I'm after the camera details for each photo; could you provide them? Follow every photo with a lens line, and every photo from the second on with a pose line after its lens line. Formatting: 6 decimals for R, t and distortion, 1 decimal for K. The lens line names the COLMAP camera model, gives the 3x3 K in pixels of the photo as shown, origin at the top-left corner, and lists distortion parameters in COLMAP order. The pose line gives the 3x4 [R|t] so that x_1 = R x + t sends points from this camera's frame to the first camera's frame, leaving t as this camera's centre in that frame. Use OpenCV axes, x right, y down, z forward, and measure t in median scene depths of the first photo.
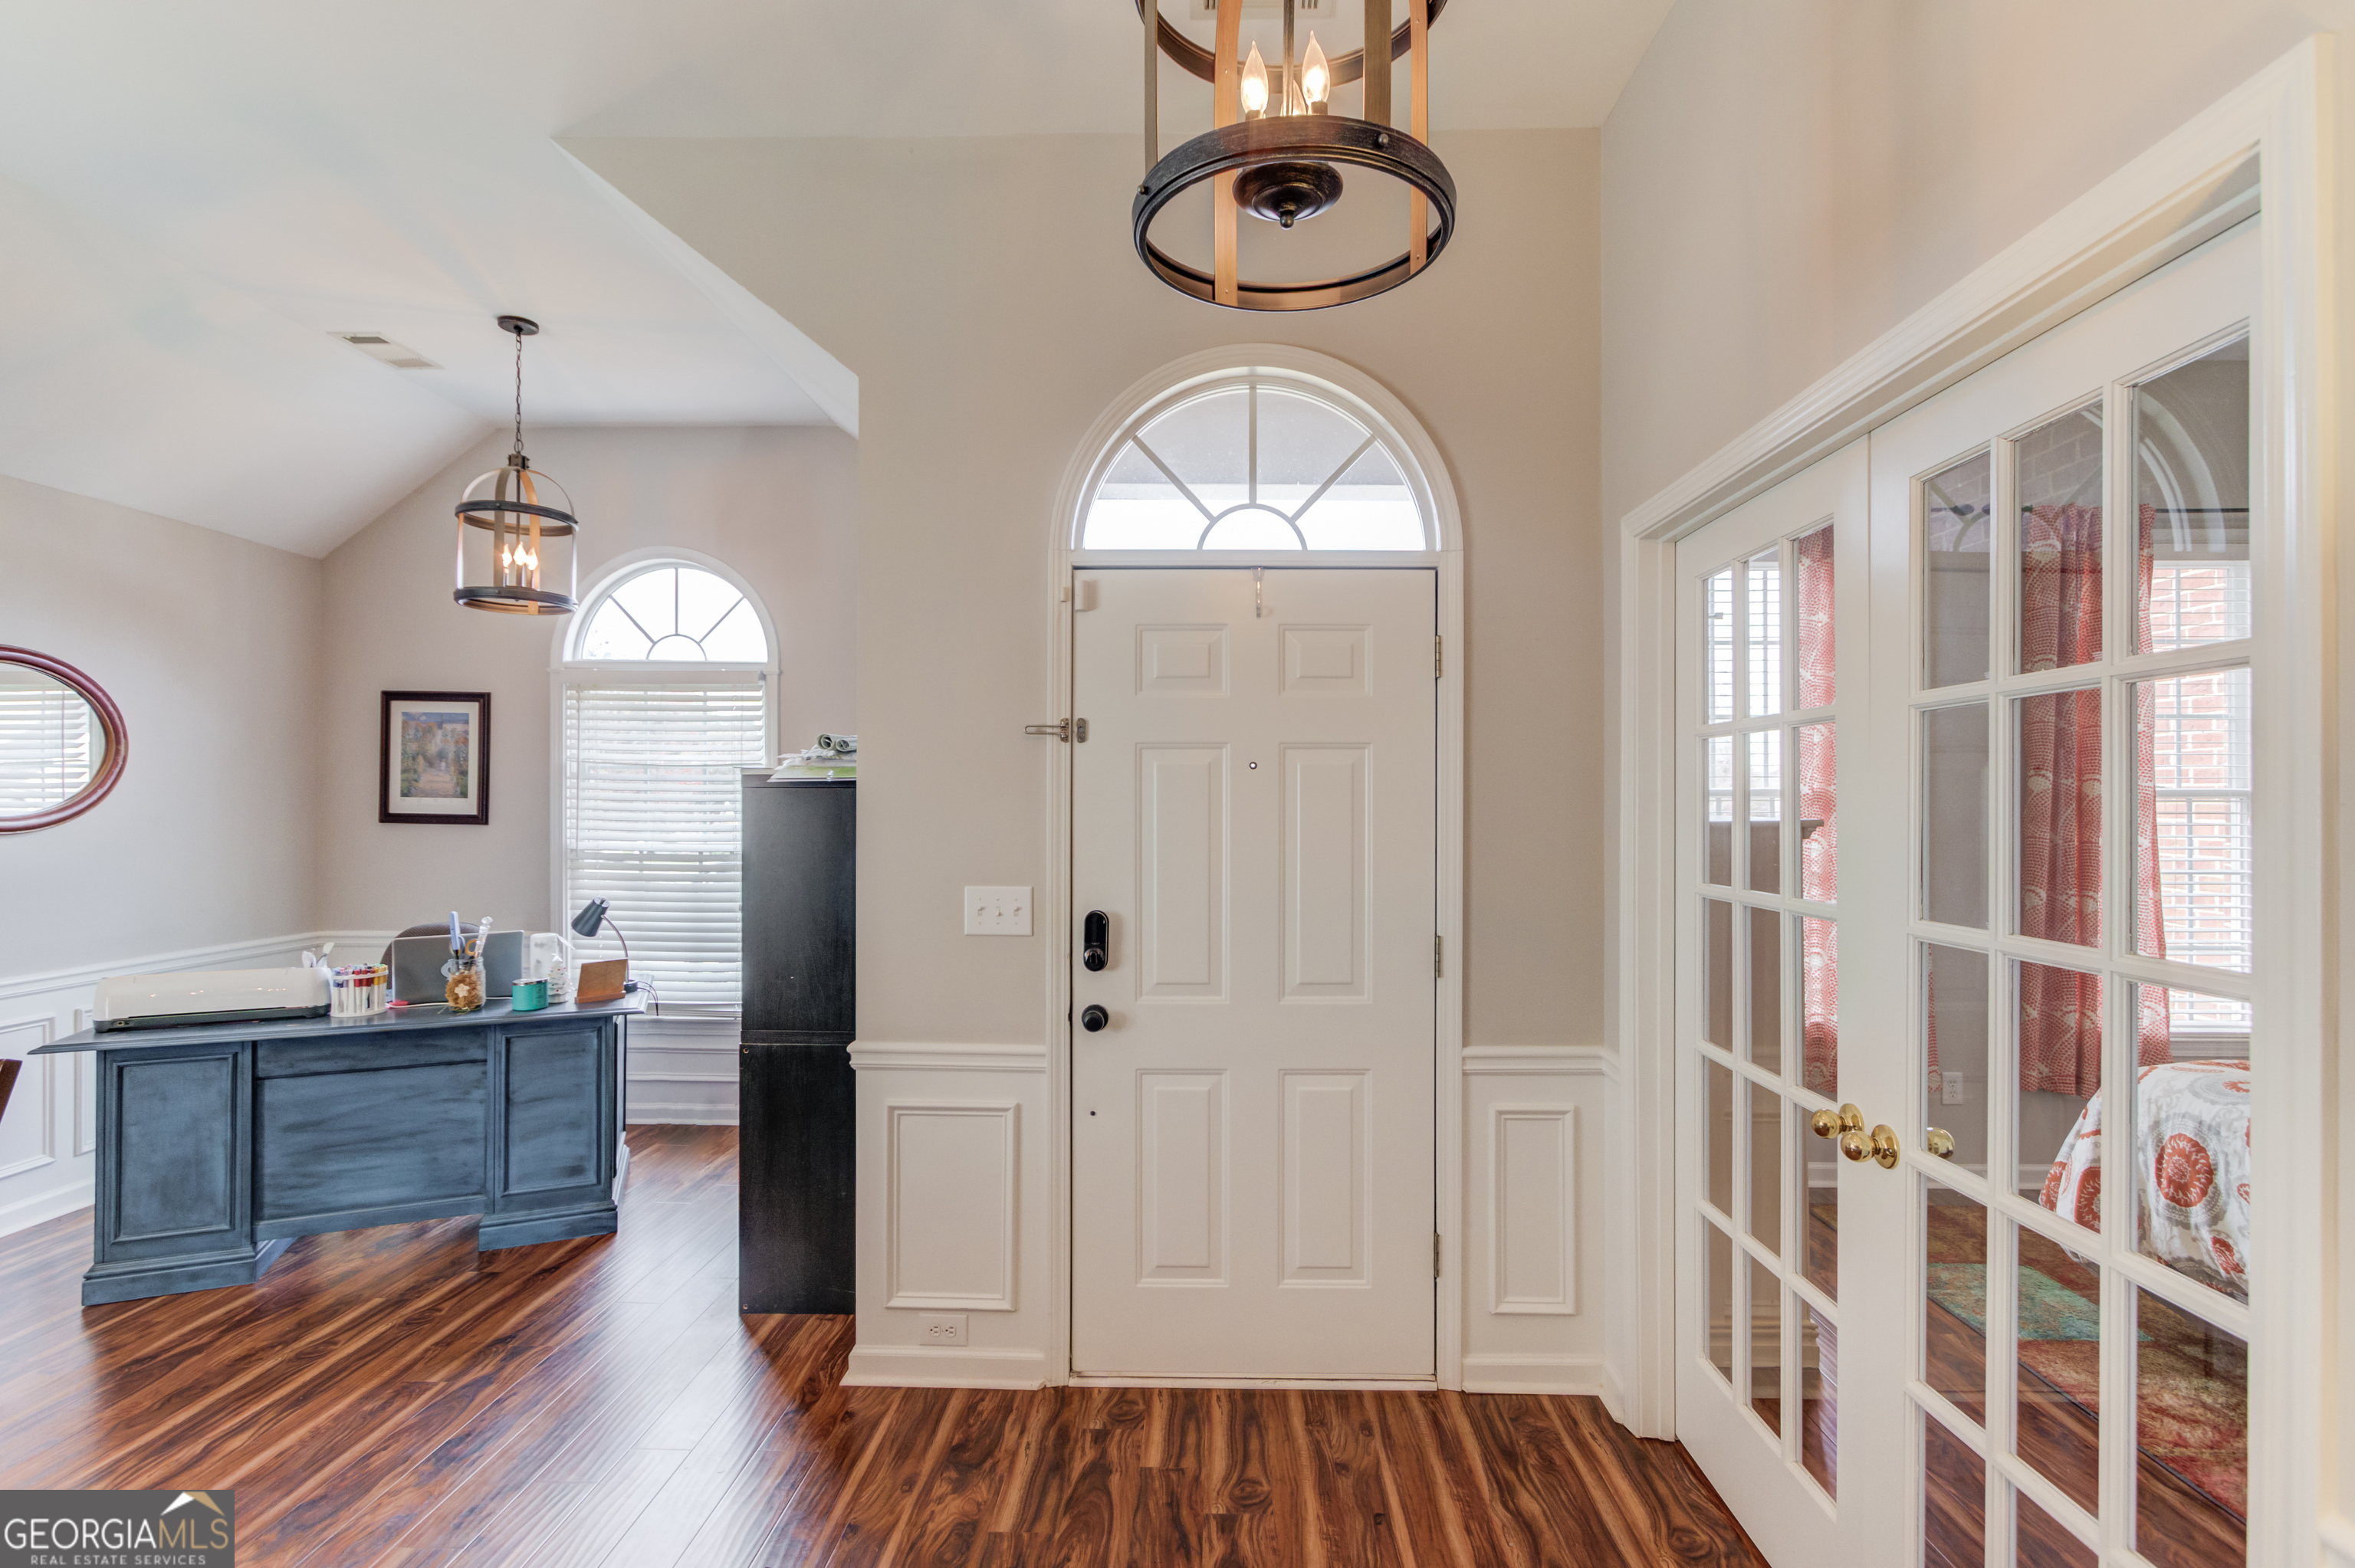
lens RADIAL K [[1111.9, 0, 1194.2], [0, 1111.9, 789.7], [0, 0, 1]] dist [-0.003729, 0.002624]
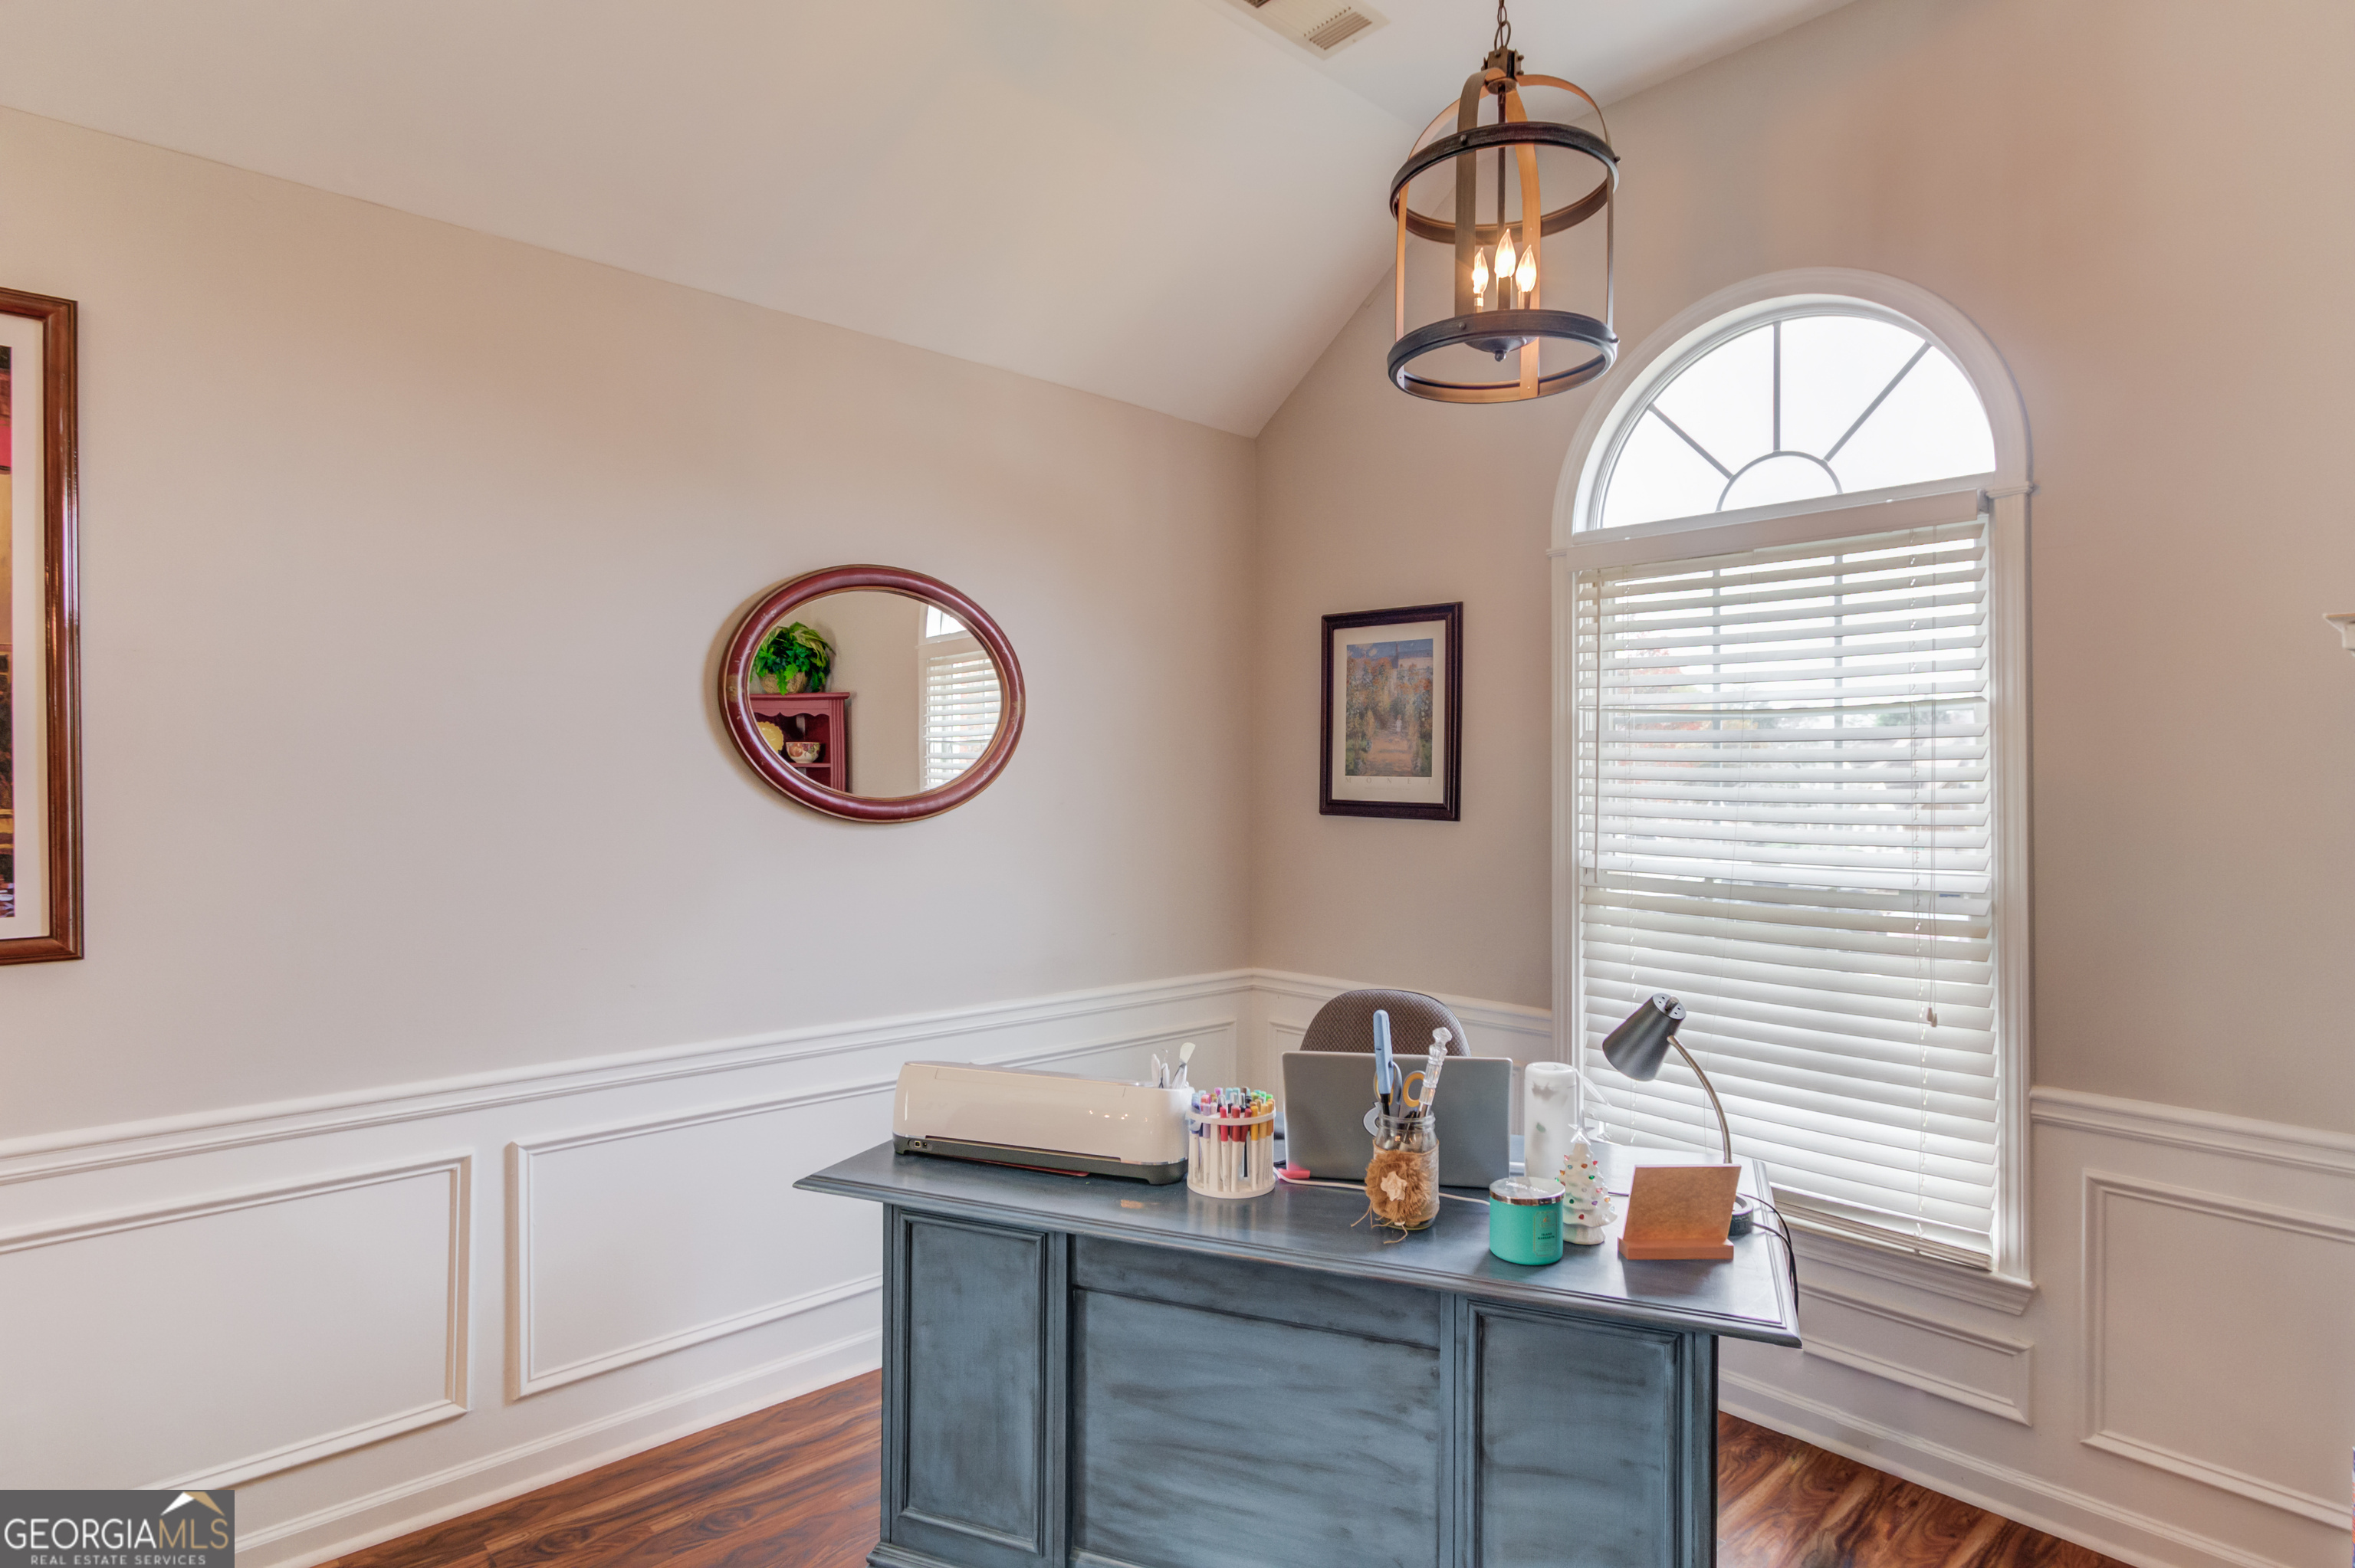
lens RADIAL K [[1255.4, 0, 1181.9], [0, 1255.4, 776.1], [0, 0, 1]] dist [-0.016135, 0.001841]
pose [[0.698425, -0.000863, -0.715682, -0.333172], [0.000084, 0.999999, -0.001124, 0.010746], [0.715683, 0.000725, 0.698425, 0.548450]]
